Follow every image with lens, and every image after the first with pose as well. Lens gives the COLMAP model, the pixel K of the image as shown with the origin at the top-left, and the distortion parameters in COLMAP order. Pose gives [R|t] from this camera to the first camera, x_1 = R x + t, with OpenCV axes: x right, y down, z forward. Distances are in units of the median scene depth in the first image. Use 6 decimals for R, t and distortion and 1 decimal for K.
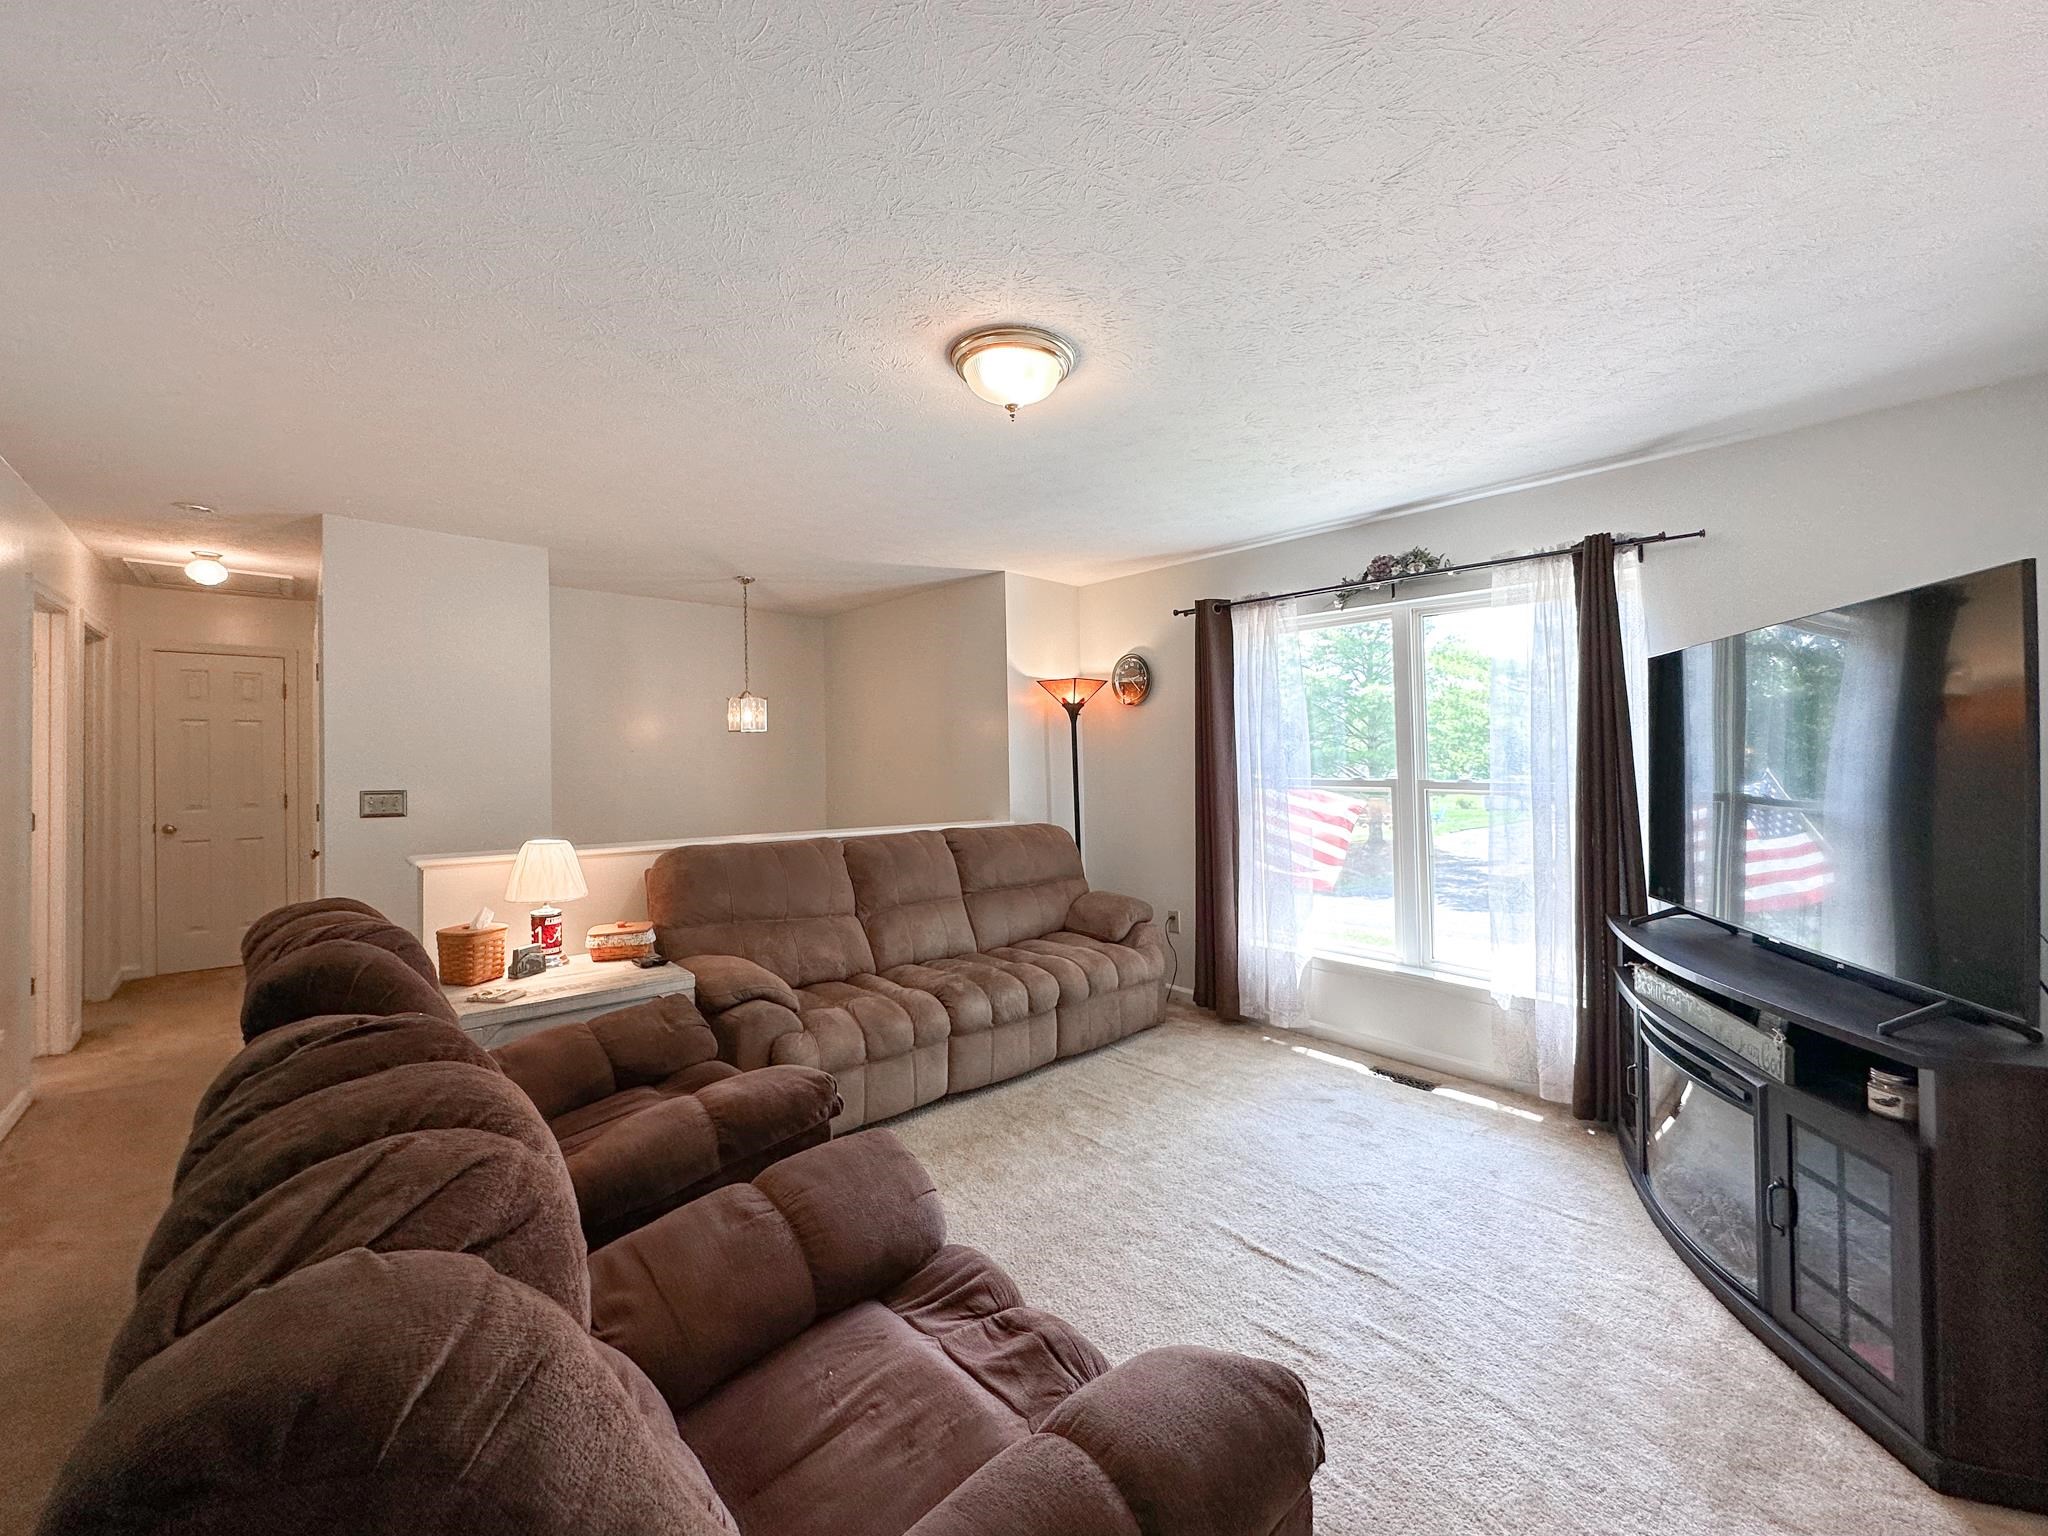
lens RADIAL K [[831.2, 0, 1020.2], [0, 831.2, 762.2], [0, 0, 1]] dist [-0.001105, -0.000380]
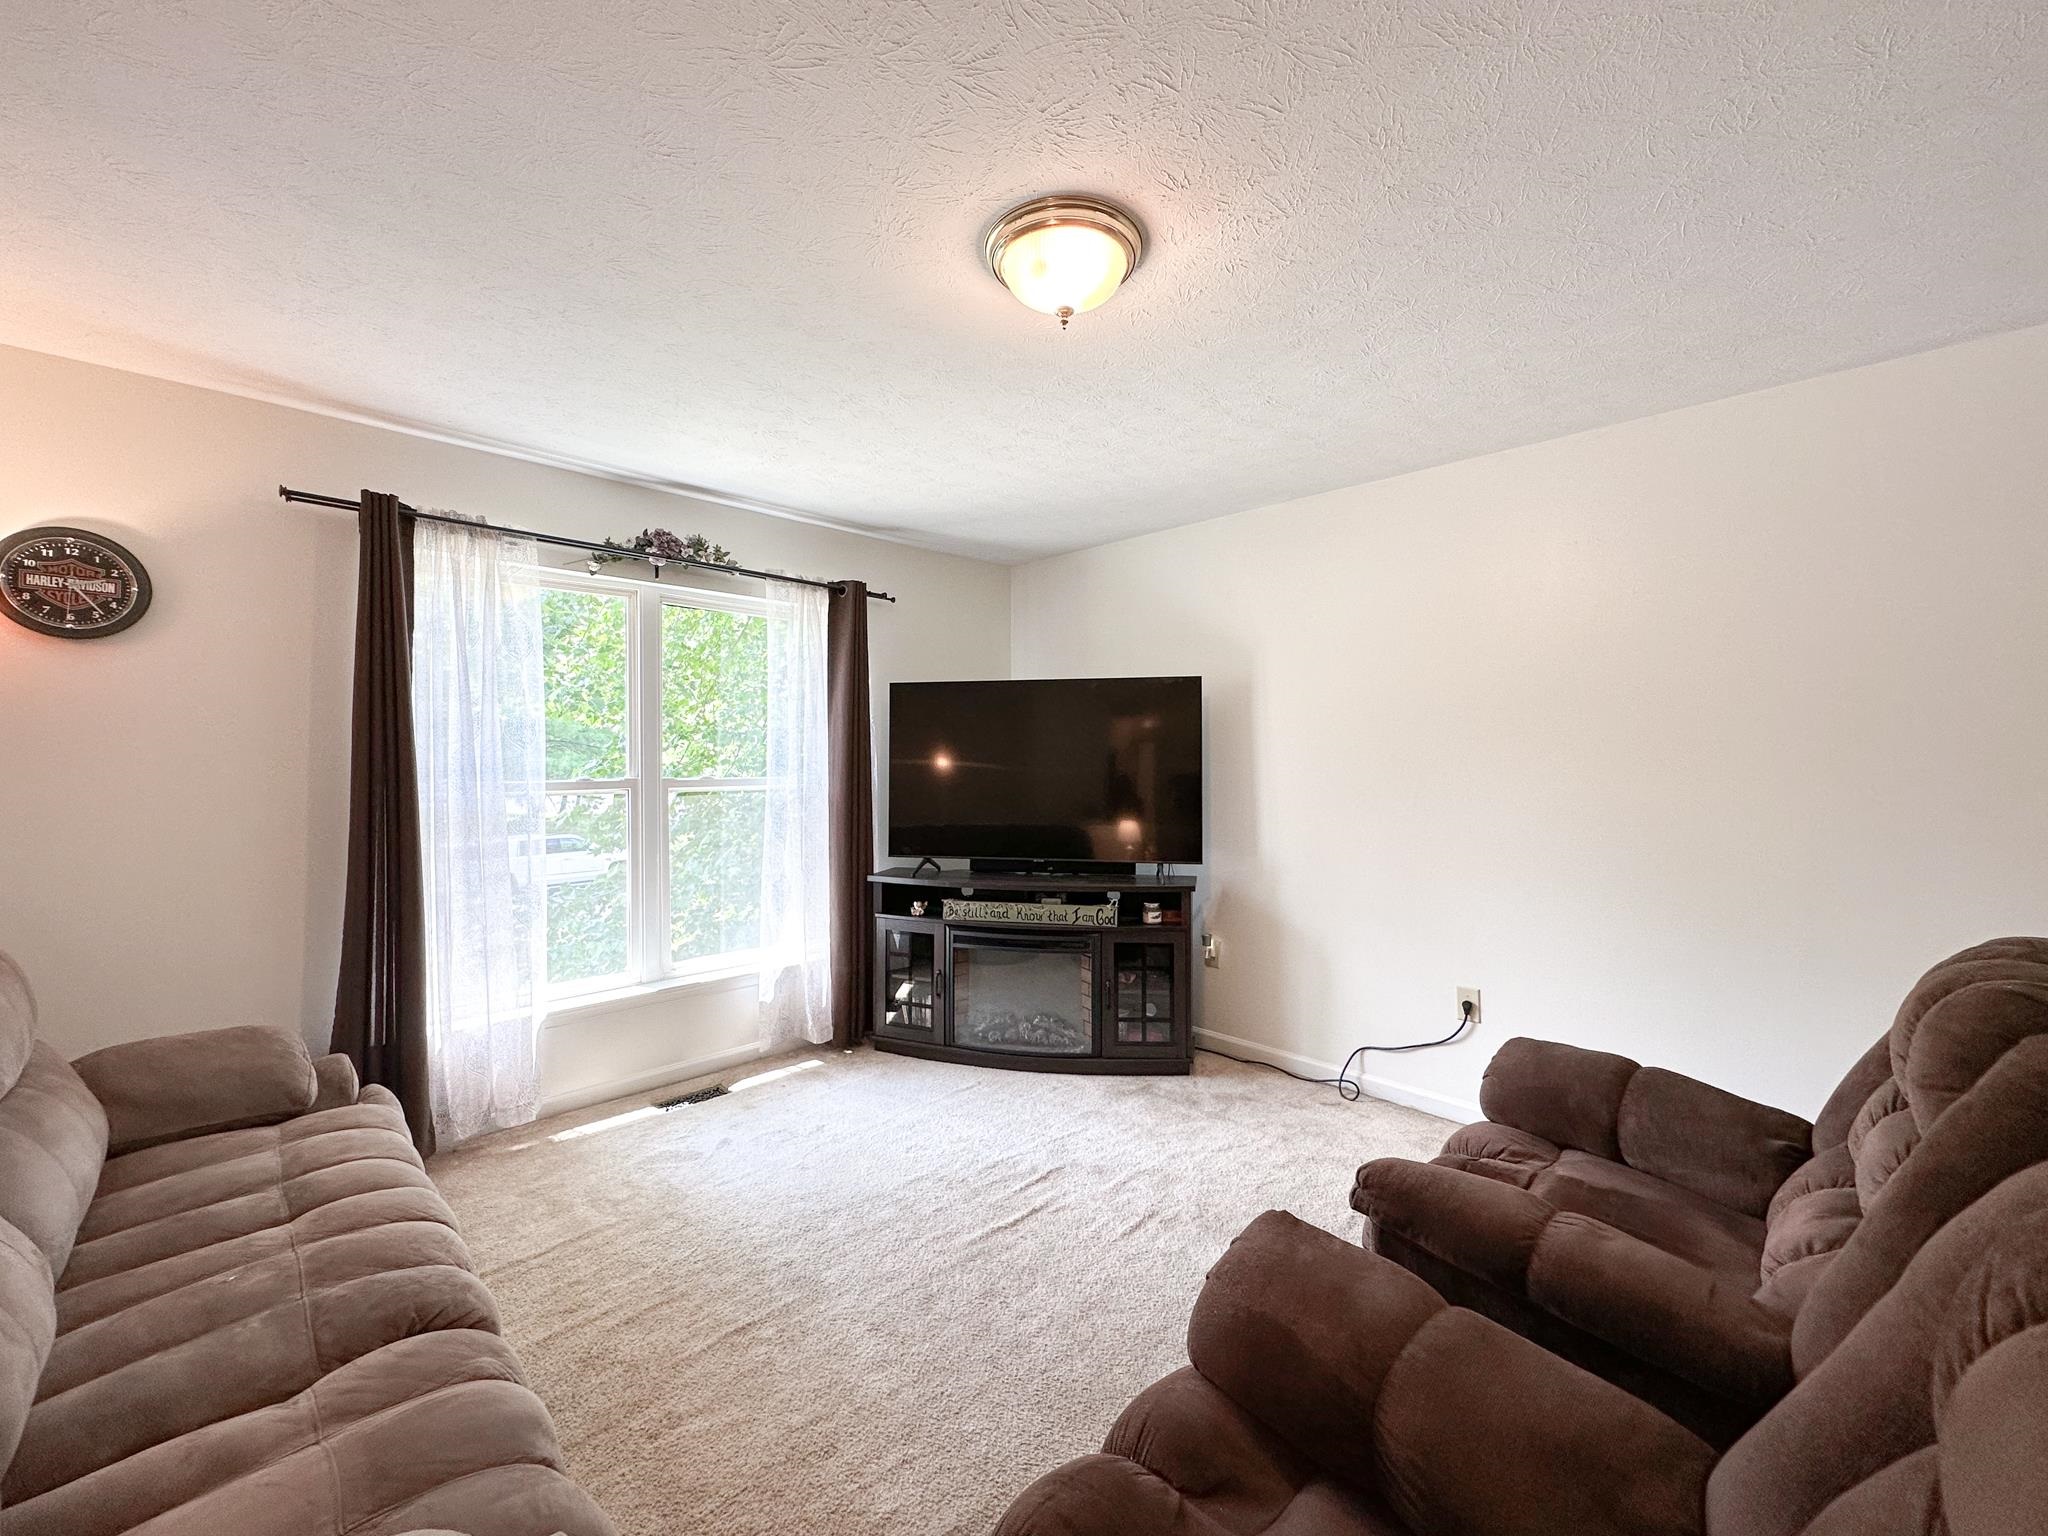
lens RADIAL K [[831.2, 0, 1029.6], [0, 831.2, 753.7], [0, 0, 1]] dist [-0.001105, -0.000380]
pose [[-0.067371, 0.003410, 0.997722, -0.527380], [0.003842, 0.999988, -0.003158, -0.002199], [-0.997721, 0.003621, -0.067383, 0.720230]]
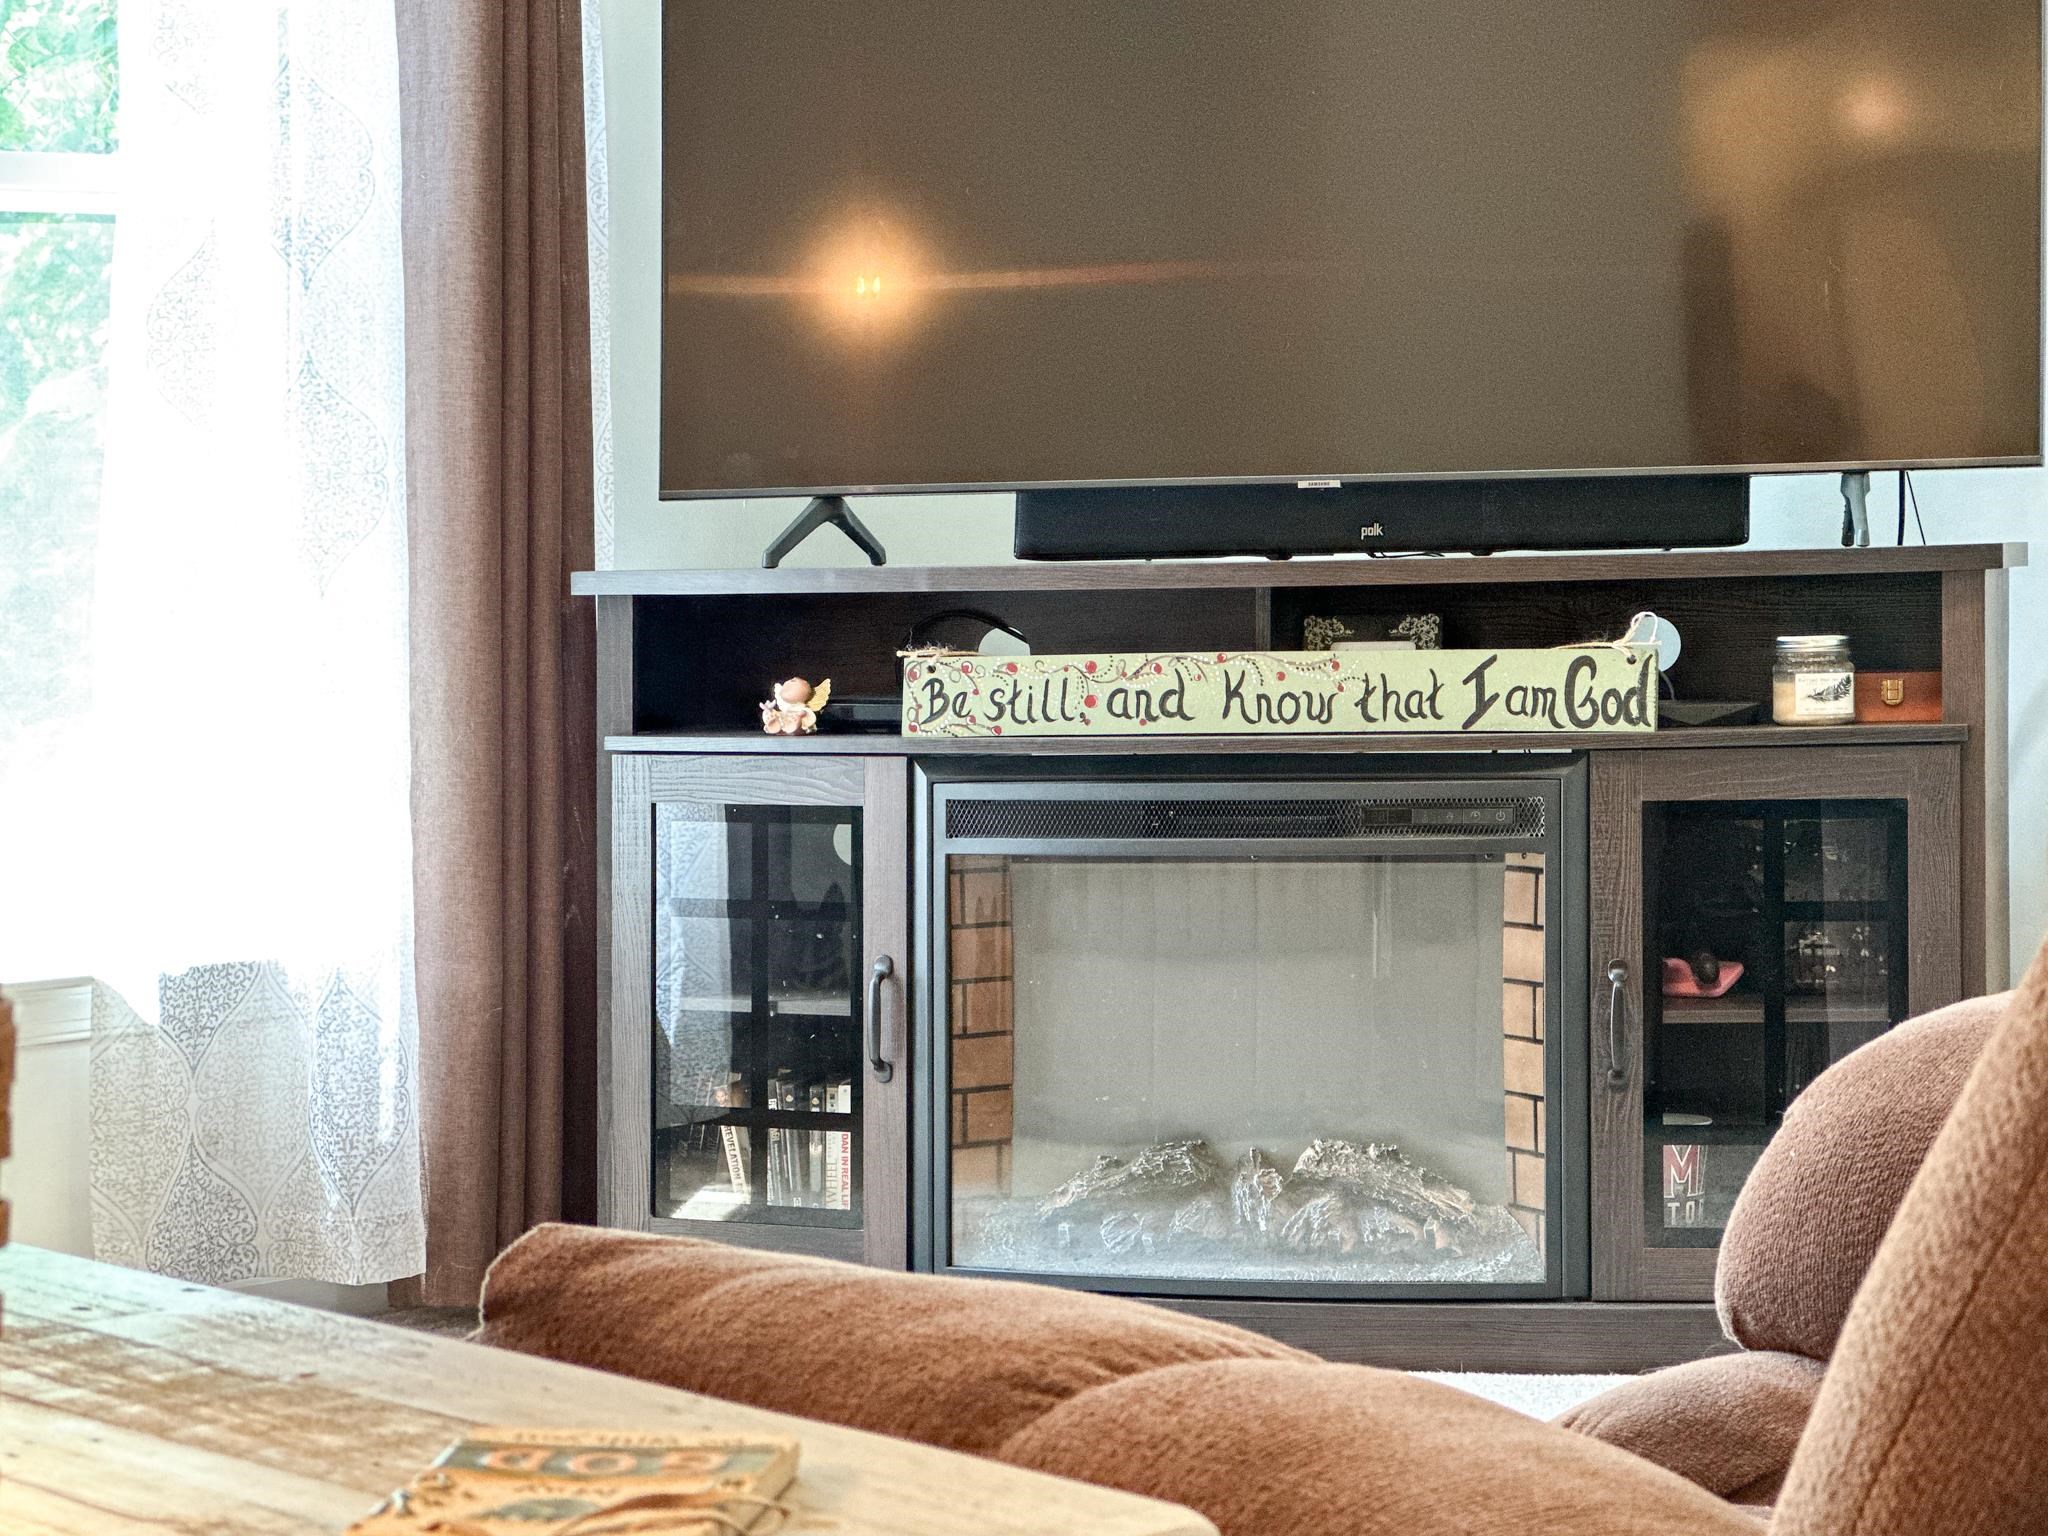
lens RADIAL K [[4622.0, 0, 1019.9], [0, 4622.0, 768.9], [0, 0, 1]] dist [0.060155, 0.000000]
pose [[0.001289, -0.010869, 0.999940, -0.832305], [0.003411, 0.999935, 0.010864, 0.209442], [-0.999993, 0.003397, 0.001326, 0.723549]]
